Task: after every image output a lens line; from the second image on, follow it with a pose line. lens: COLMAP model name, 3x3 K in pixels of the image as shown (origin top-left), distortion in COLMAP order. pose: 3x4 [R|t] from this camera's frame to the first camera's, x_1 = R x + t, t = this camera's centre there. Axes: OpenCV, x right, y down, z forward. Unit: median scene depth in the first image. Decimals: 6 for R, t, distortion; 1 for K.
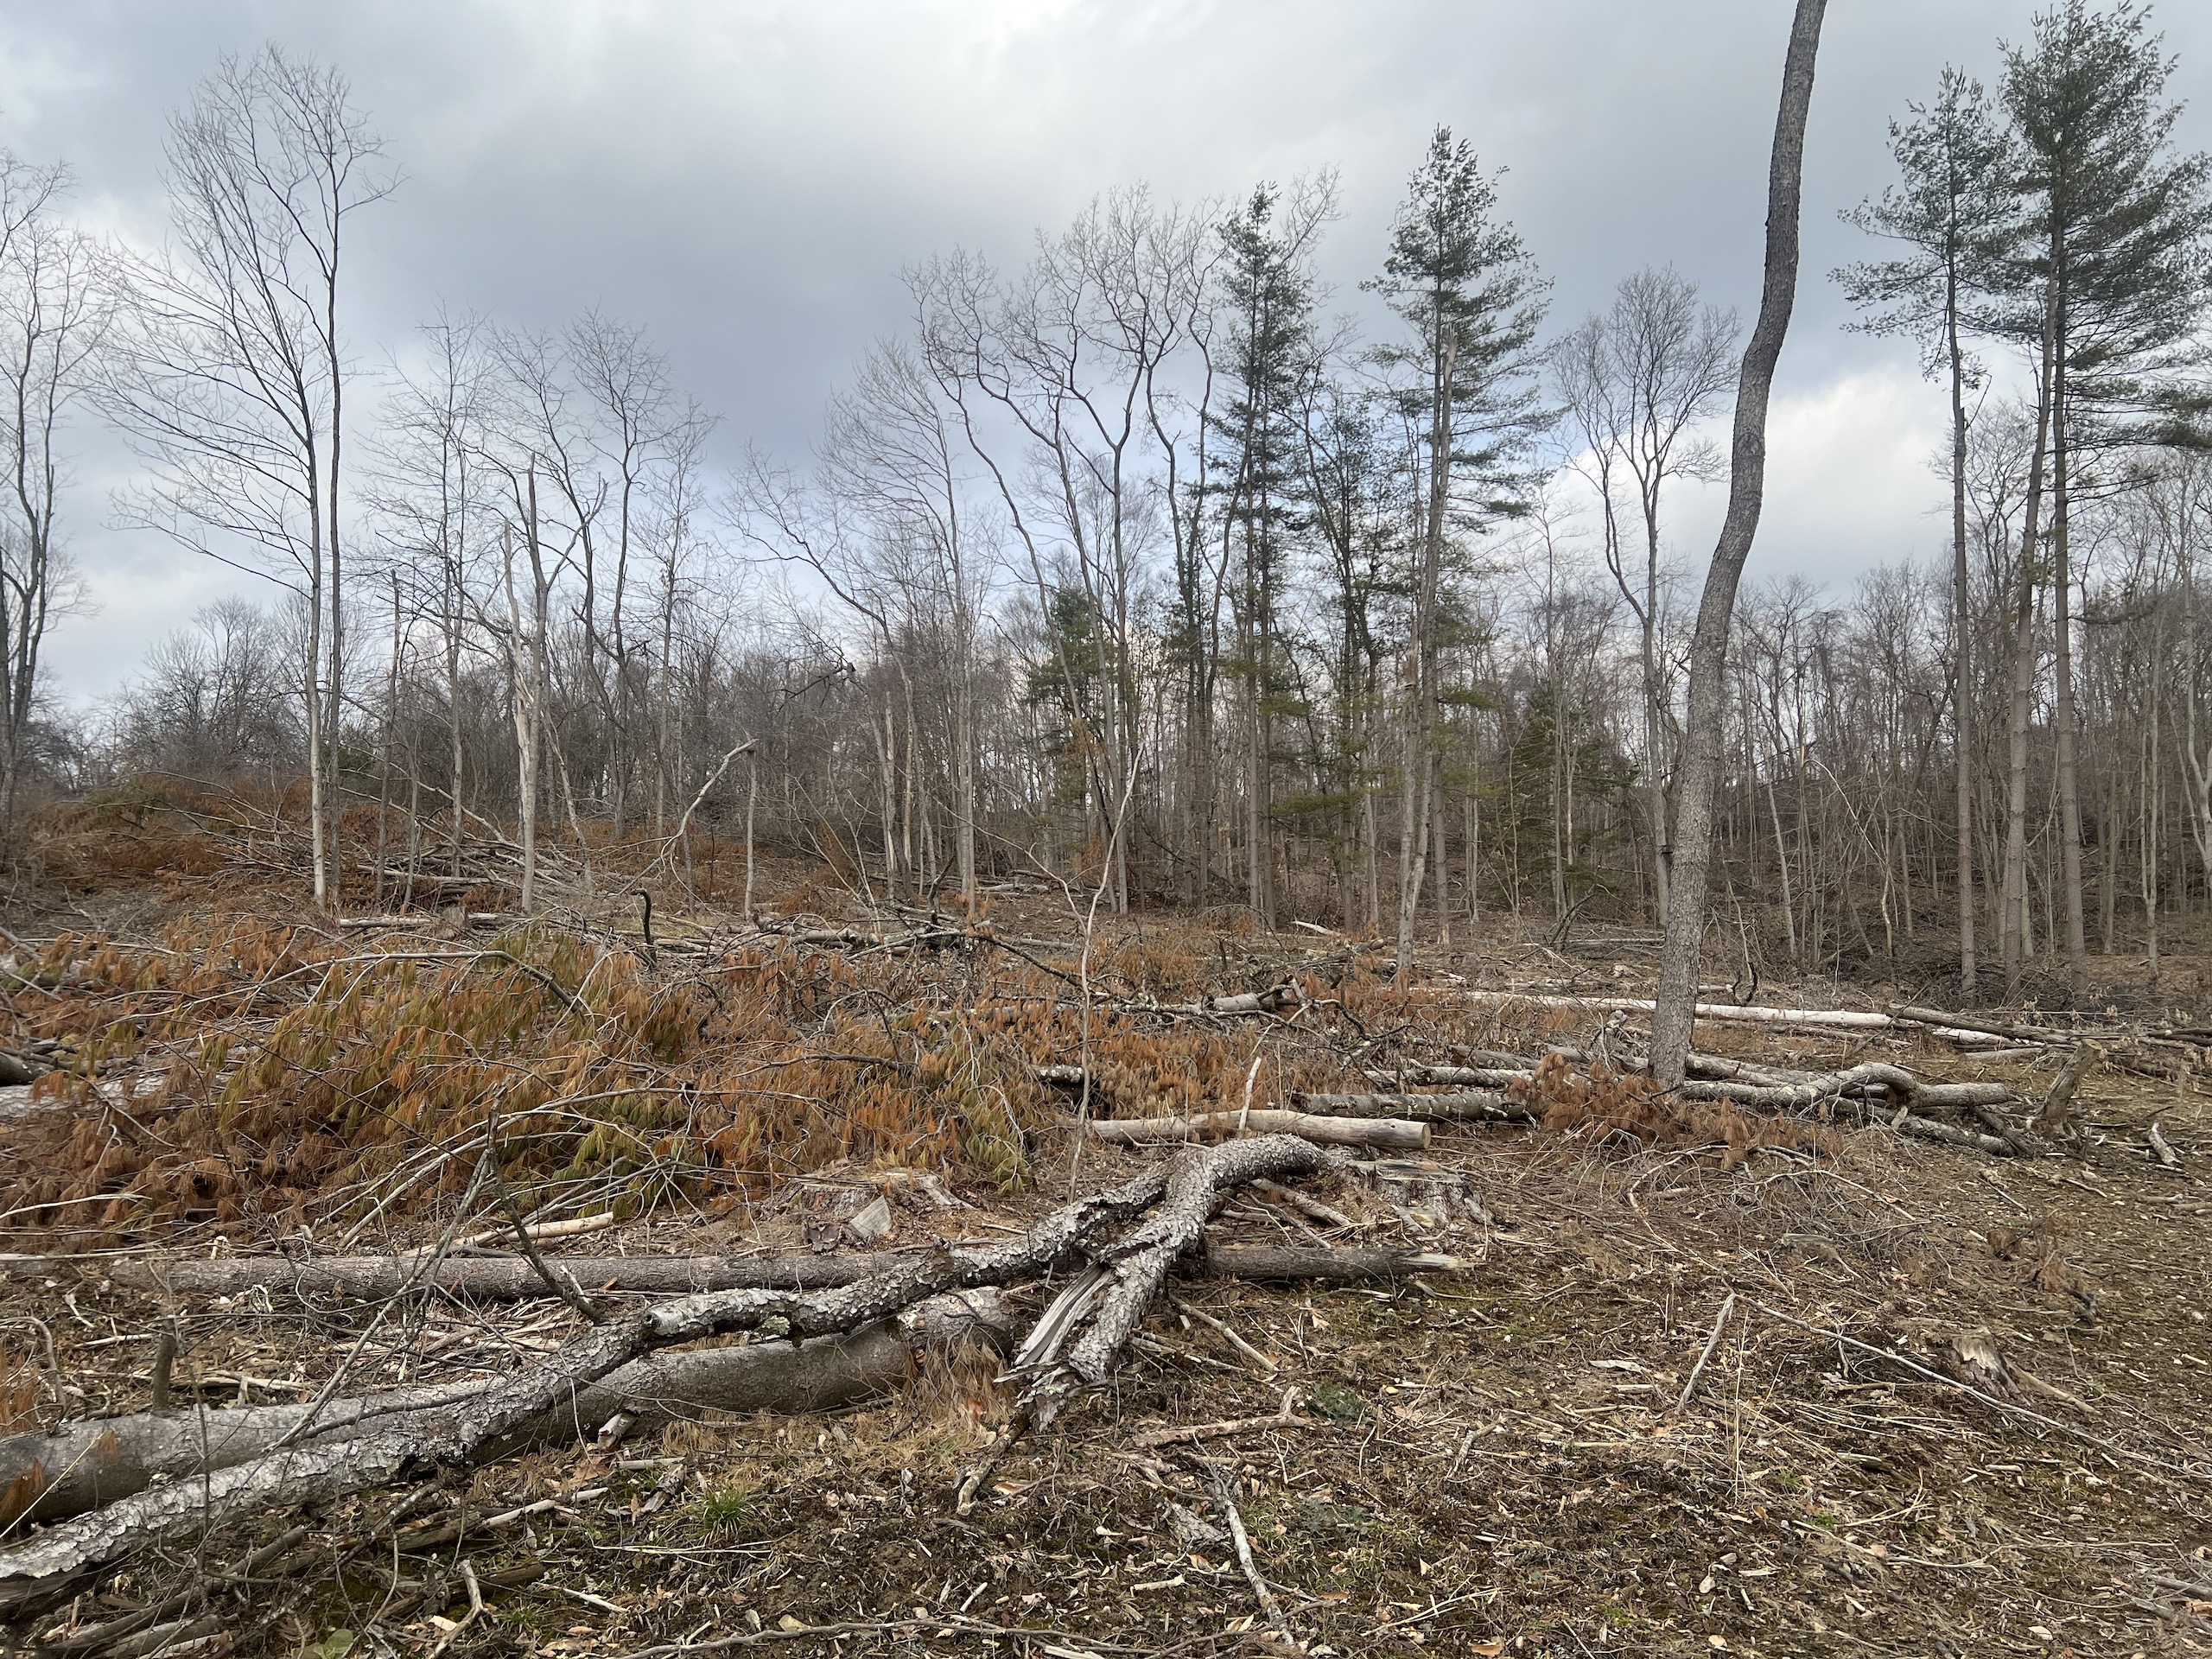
lens RADIAL K [[1654.4, 0, 1105.7], [0, 1654.4, 833.8], [0, 0, 1]] dist [-0.007250, -0.005859]
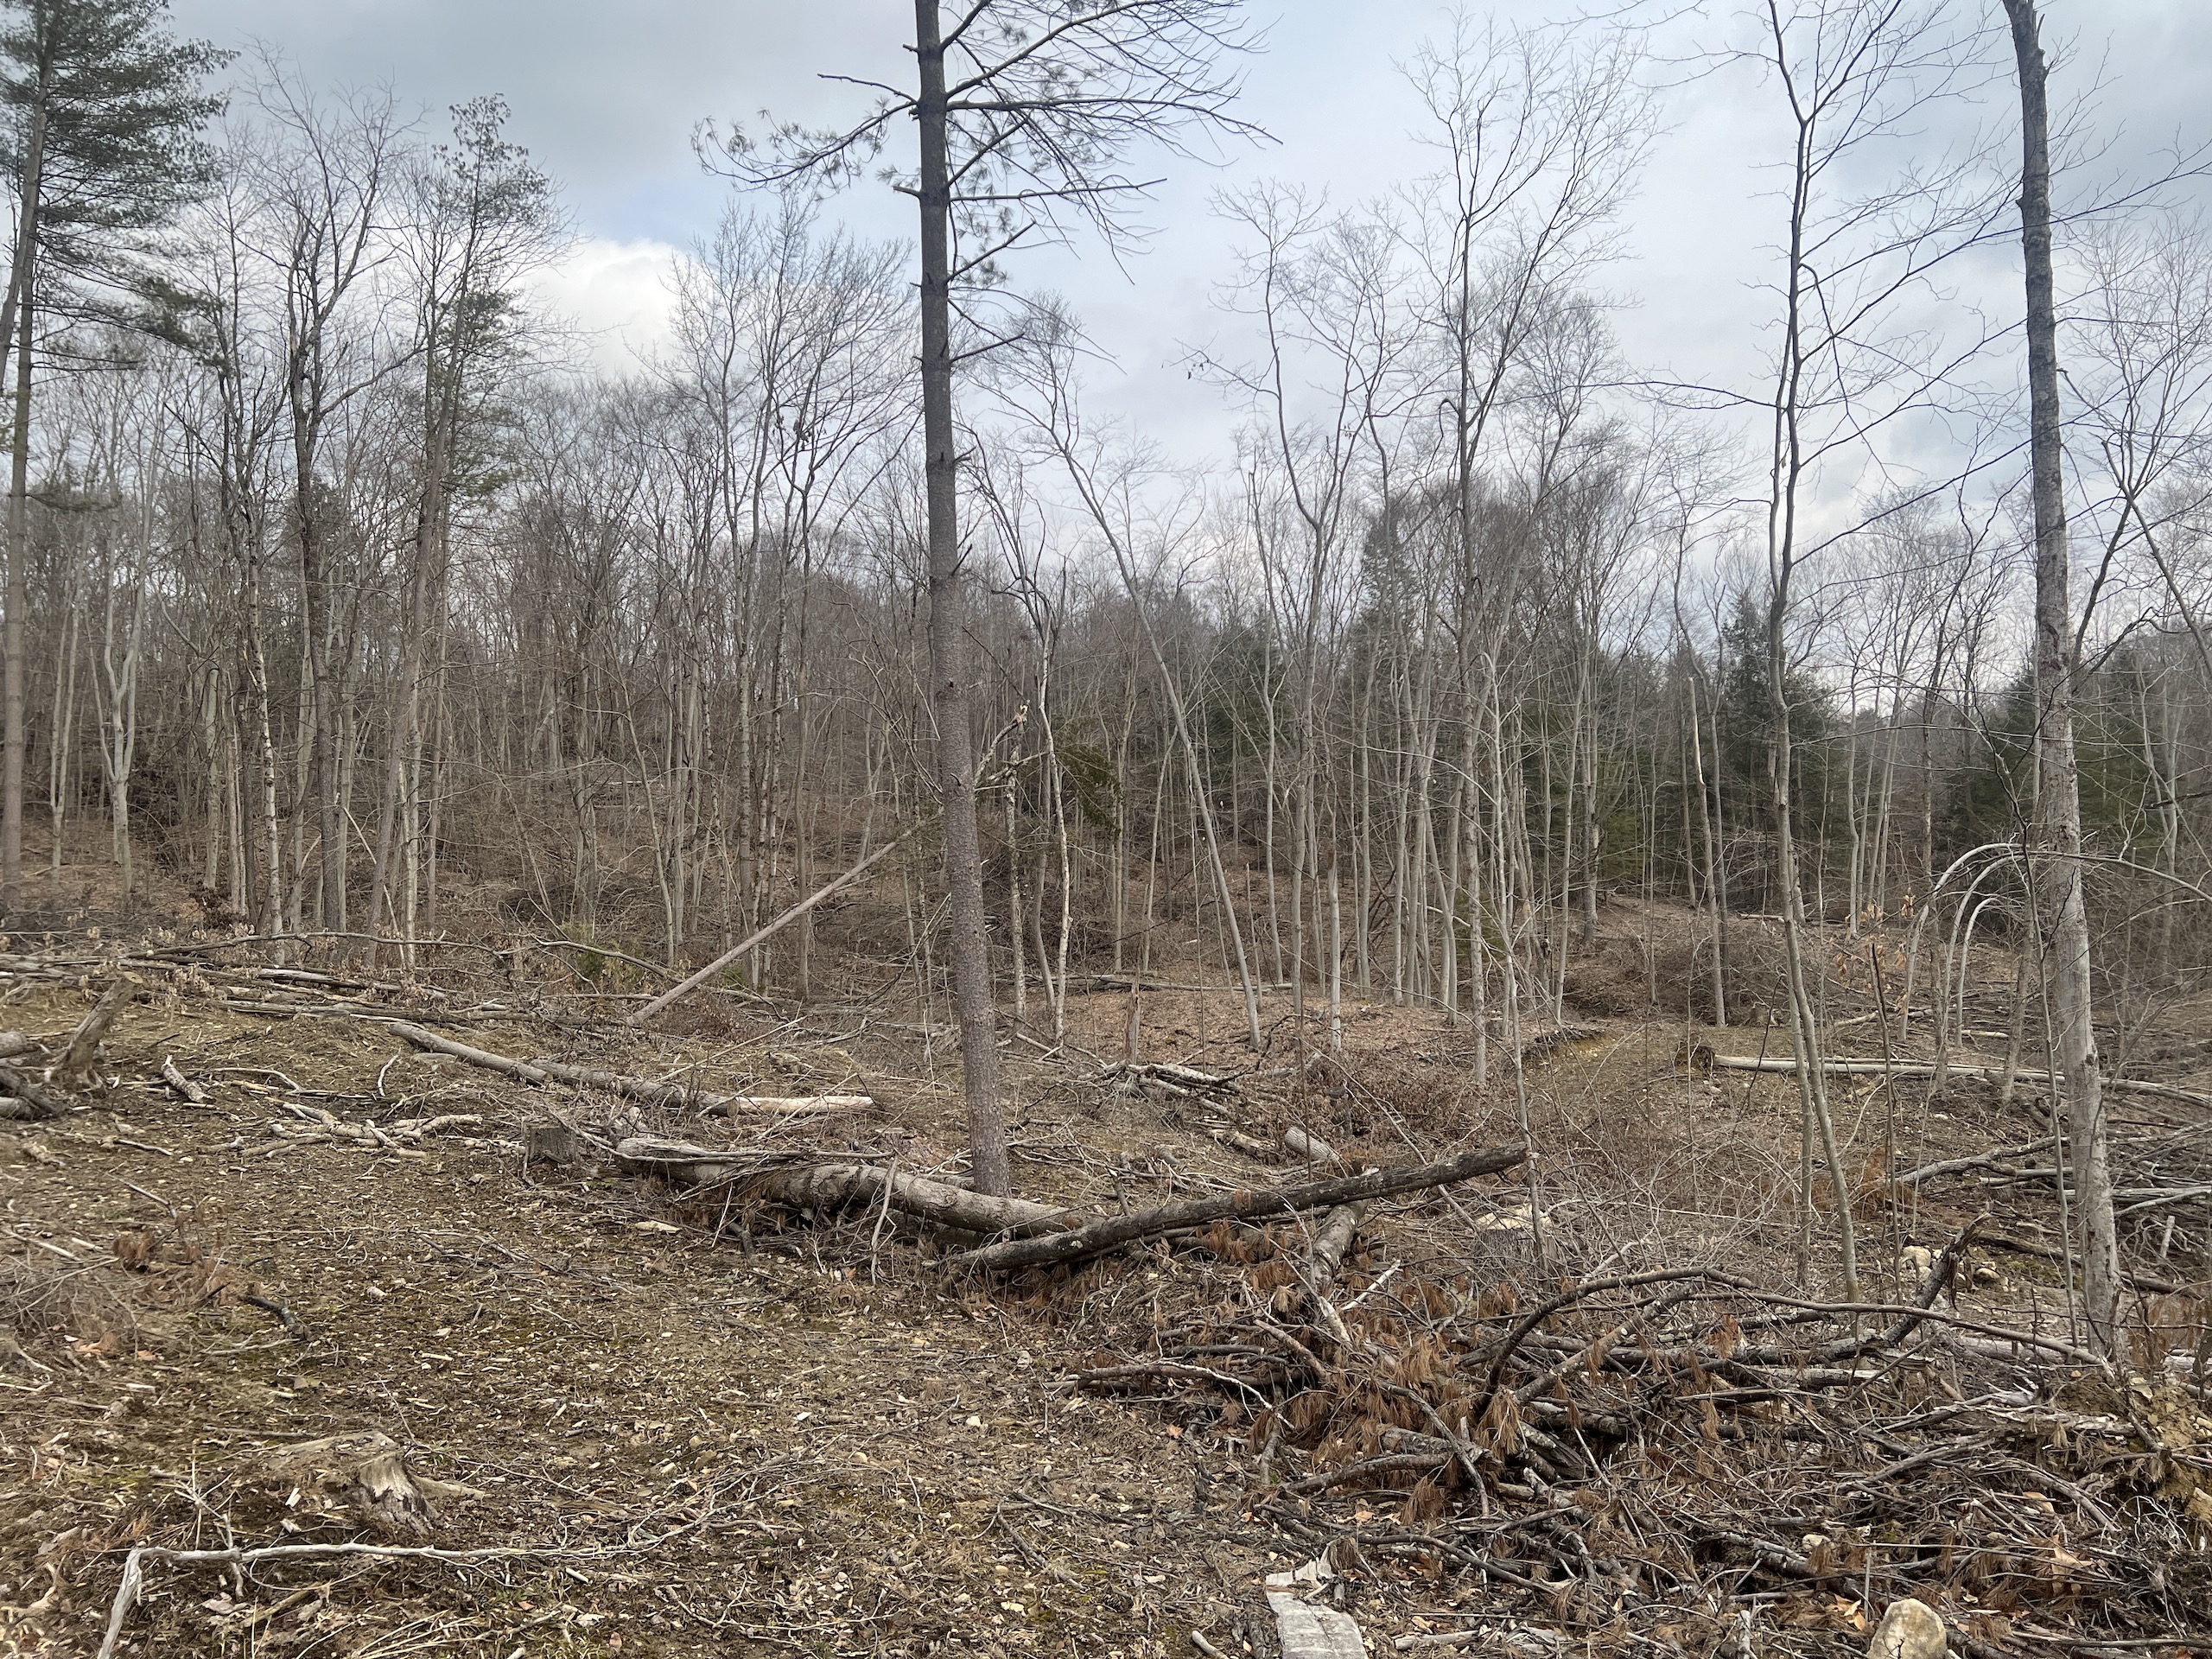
lens RADIAL K [[1654.4, 0, 1108.2], [0, 1654.4, 812.5], [0, 0, 1]] dist [-0.007250, -0.005859]
pose [[0.402199, 0.017320, 0.915388, 0.002028], [-0.057856, 0.998304, 0.006532, 0.003516], [-0.913722, -0.055588, 0.402519, 0.161059]]
